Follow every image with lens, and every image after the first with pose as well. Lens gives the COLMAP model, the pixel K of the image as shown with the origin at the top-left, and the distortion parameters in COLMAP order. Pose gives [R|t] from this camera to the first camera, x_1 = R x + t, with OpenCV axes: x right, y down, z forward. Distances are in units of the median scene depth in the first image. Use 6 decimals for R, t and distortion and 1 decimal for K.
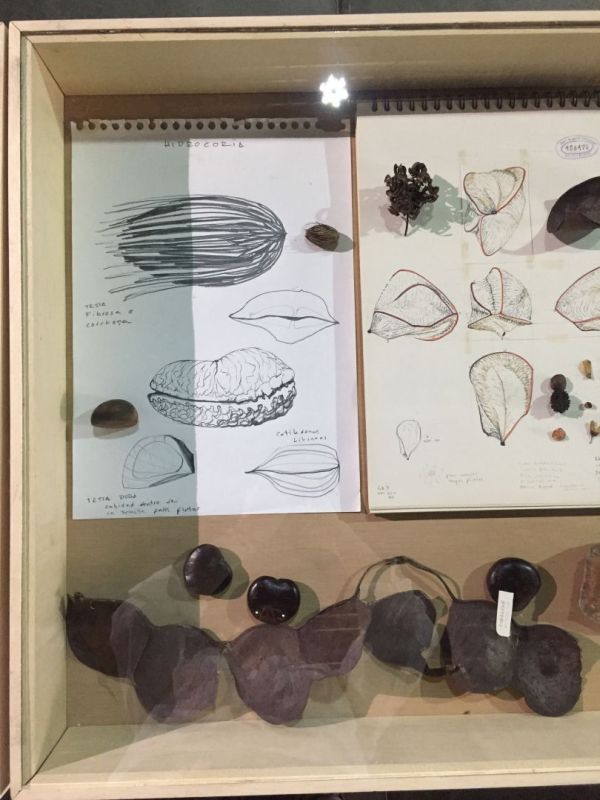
lens RADIAL K [[685.2, 0, 300.0], [0, 685.2, 400.0], [0, 0, 1]] dist [0.101179, -0.137477]
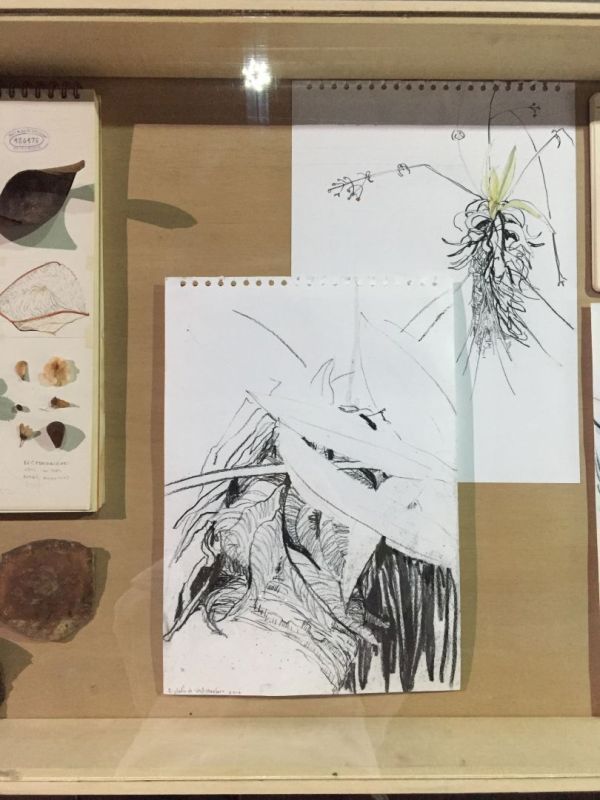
lens RADIAL K [[703.8, 0, 299.5], [0, 703.8, 405.6], [0, 0, 1]] dist [0.097666, -0.150472]
pose [[0.999589, 0.027691, 0.007398, 0.779420], [-0.027804, 0.999493, 0.015541, -0.021104], [-0.006964, -0.015741, 0.999852, 0.001834]]
